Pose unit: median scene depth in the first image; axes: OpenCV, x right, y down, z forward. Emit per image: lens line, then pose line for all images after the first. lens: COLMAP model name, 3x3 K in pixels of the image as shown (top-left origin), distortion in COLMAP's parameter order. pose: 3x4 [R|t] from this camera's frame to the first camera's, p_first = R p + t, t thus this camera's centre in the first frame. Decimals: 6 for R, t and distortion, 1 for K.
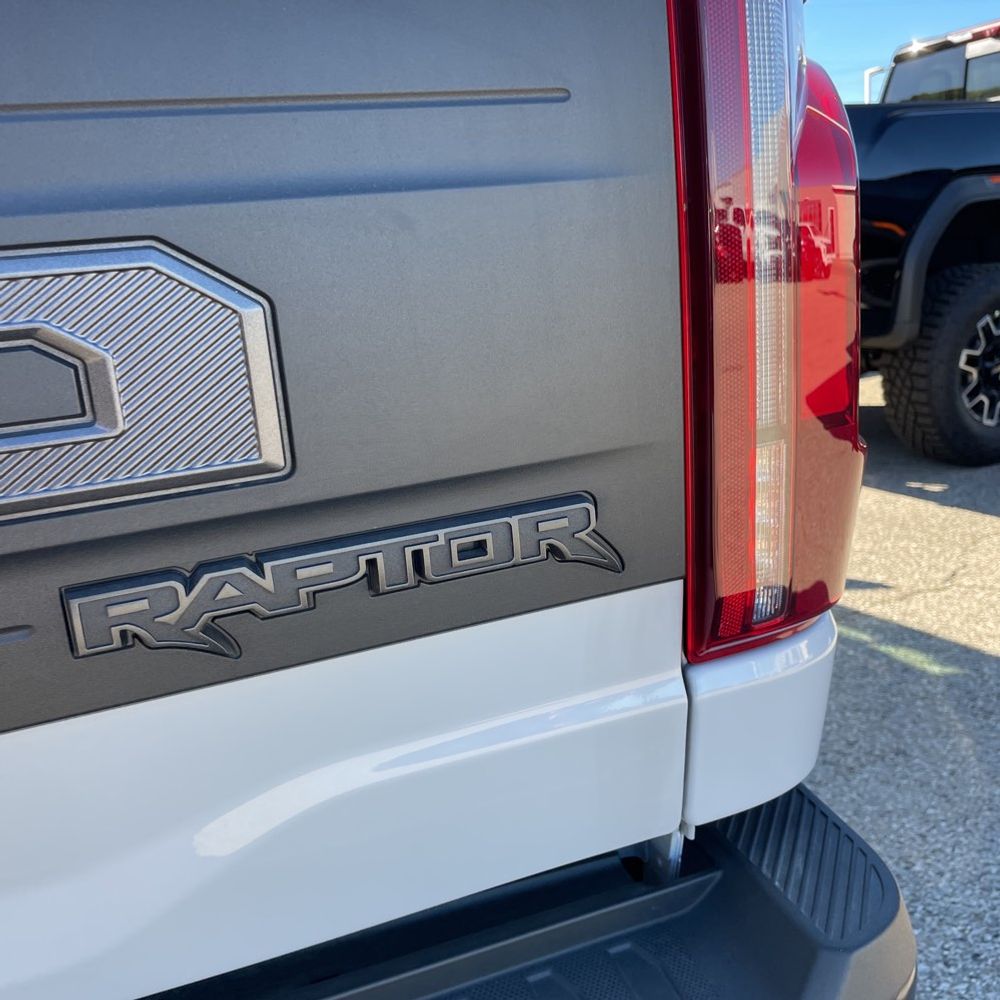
lens RADIAL K [[1011.1, 0, 509.1], [0, 1011.1, 497.6], [0, 0, 1]] dist [0.092311, -0.131752]
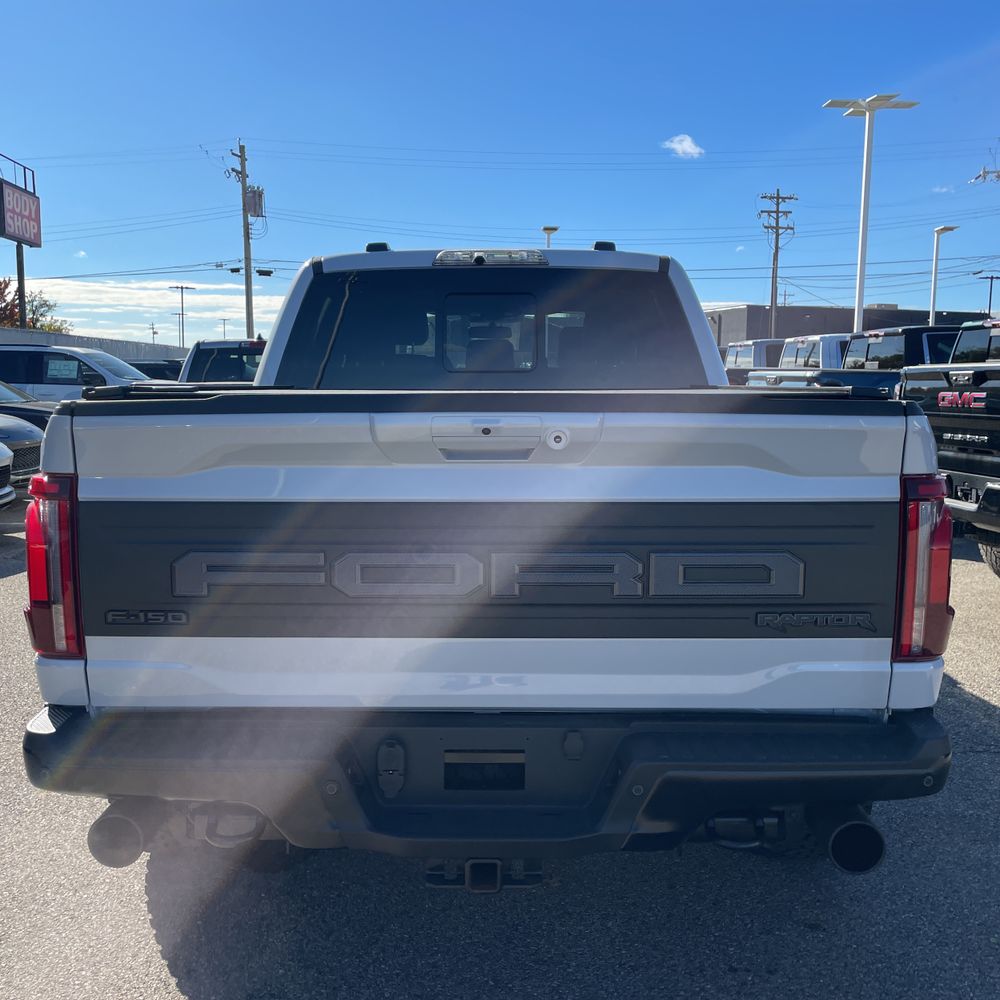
lens RADIAL K [[1007.3, 0, 500.0], [0, 1007.3, 500.0], [0, 0, 1]] dist [0.096944, -0.138598]
pose [[0.938615, 0.127387, -0.320586, -0.060143], [-0.161540, 0.983438, -0.082183, 0.123076], [0.304807, 0.128925, 0.943648, -3.268317]]
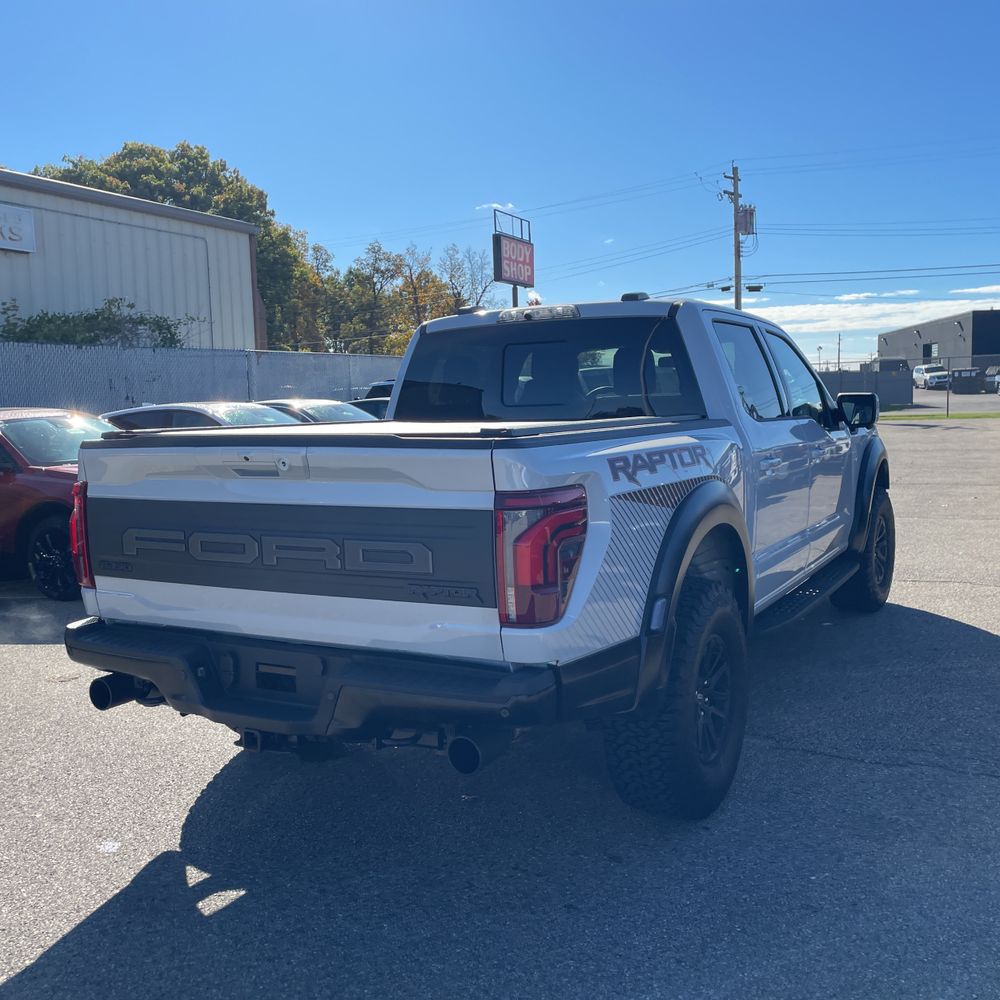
lens RADIAL K [[1011.1, 0, 509.1], [0, 1011.1, 497.6], [0, 0, 1]] dist [0.092311, -0.131752]
pose [[0.670062, 0.140160, -0.728952, 4.071671], [-0.208077, 0.978107, -0.003201, -0.498625], [0.712545, 0.153823, 0.684557, -2.768502]]
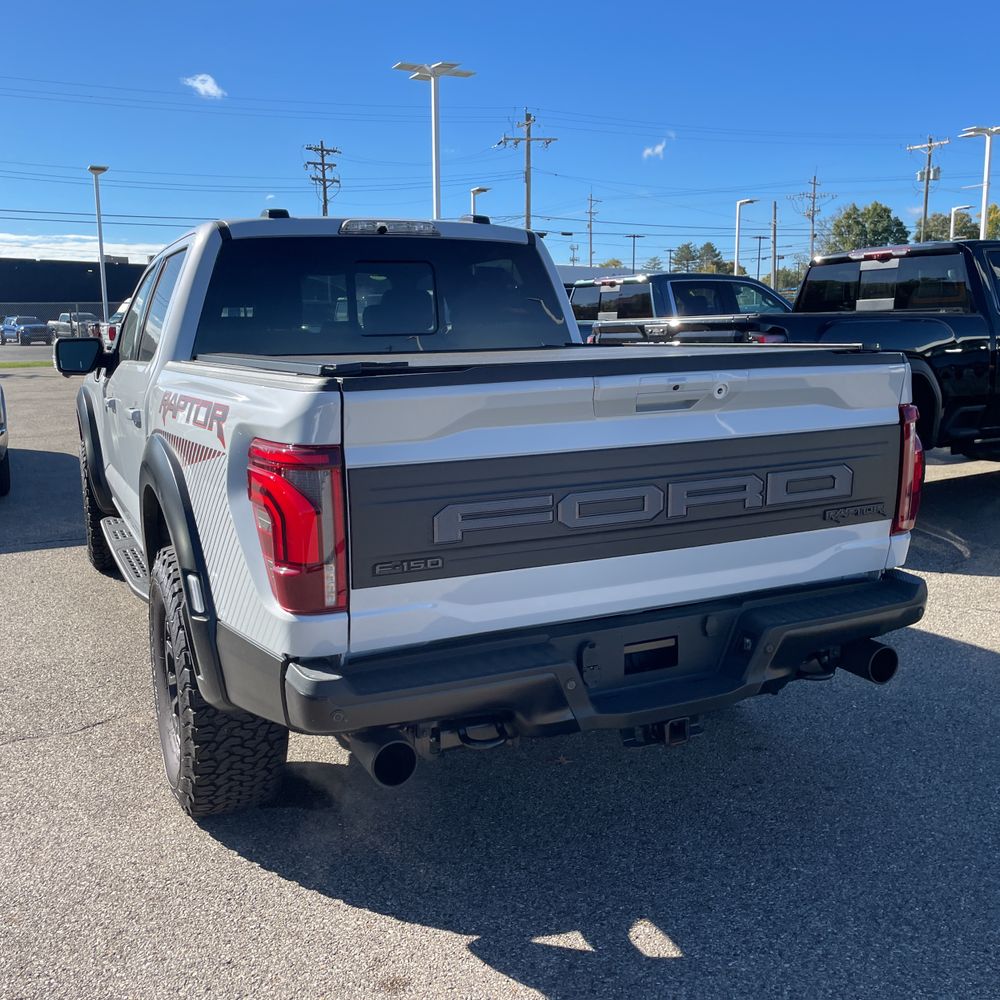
lens RADIAL K [[1004.3, 0, 501.2], [0, 1004.3, 510.4], [0, 0, 1]] dist [0.056734, -0.022641]
pose [[0.991840, 0.048663, 0.117838, -2.660239], [-0.040623, 0.996741, -0.069699, 0.512058], [-0.120846, 0.064343, 0.990584, -4.341843]]
